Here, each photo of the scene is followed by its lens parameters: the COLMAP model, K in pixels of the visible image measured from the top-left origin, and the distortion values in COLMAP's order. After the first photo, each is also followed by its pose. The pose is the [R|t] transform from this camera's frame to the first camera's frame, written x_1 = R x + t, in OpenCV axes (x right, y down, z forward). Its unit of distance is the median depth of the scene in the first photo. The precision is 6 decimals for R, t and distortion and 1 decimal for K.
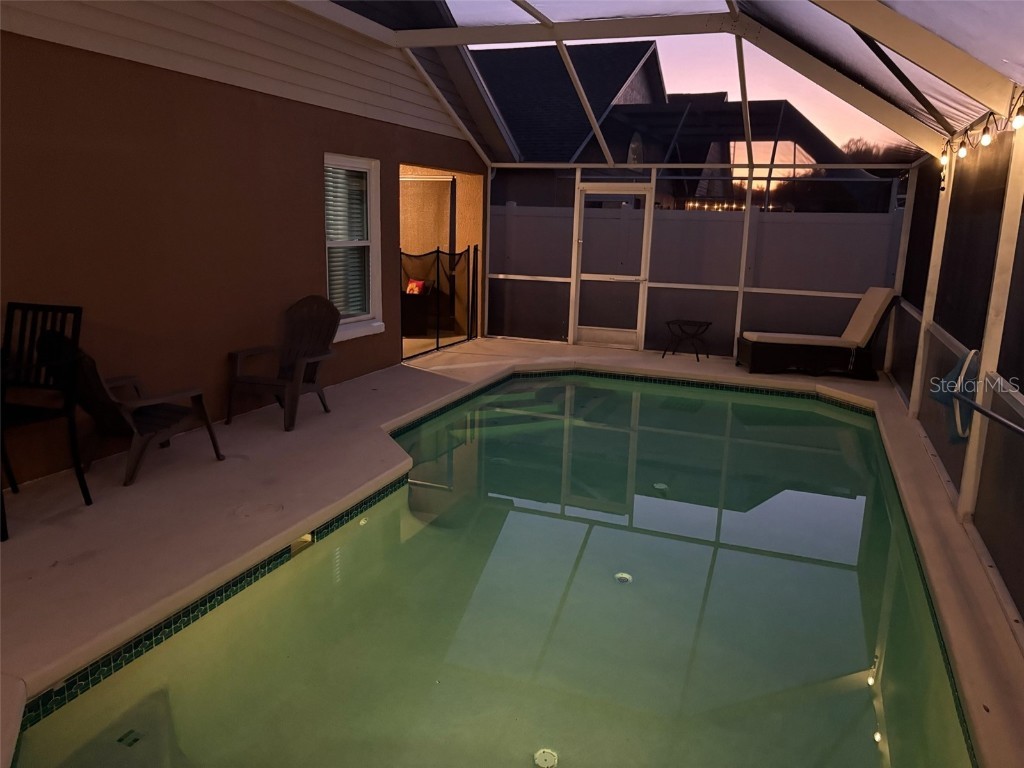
lens RADIAL K [[772.3, 0, 511.1], [0, 772.3, 384.5], [0, 0, 1]] dist [0.045686, -0.051652]
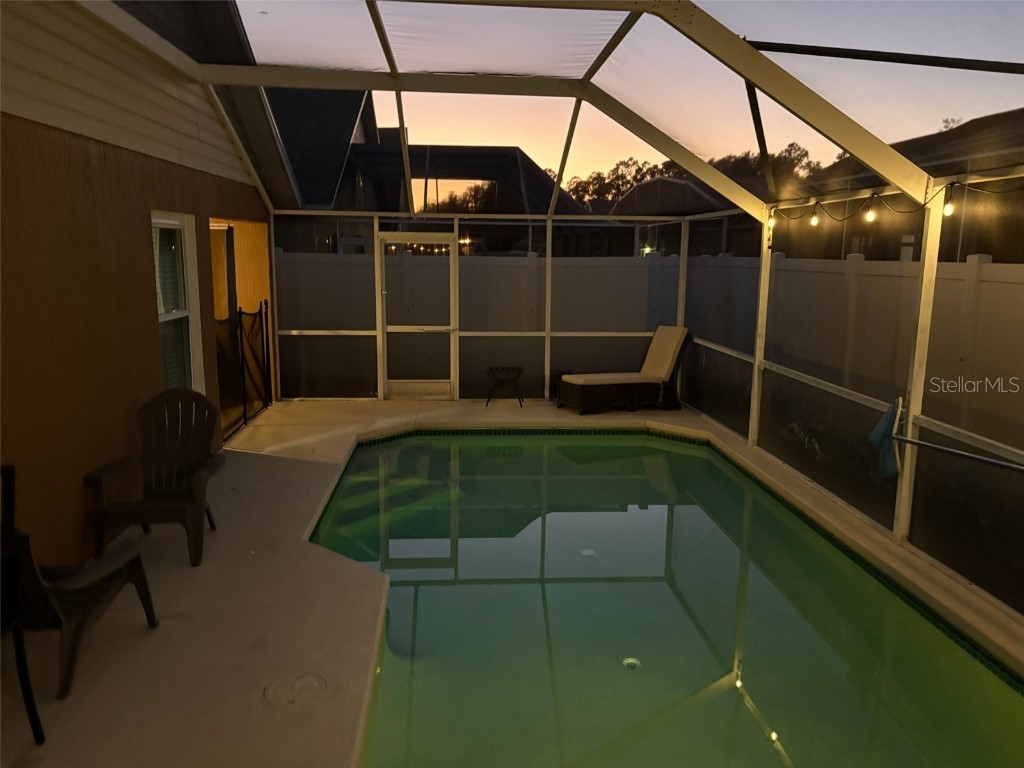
lens RADIAL K [[772.3, 0, 509.1], [0, 772.3, 388.8], [0, 0, 1]] dist [0.045686, -0.051652]
pose [[0.904226, -0.093929, 0.416596, -0.182320], [0.104435, 0.994529, -0.002441, -0.049517], [-0.414087, 0.045715, 0.909088, 0.076681]]
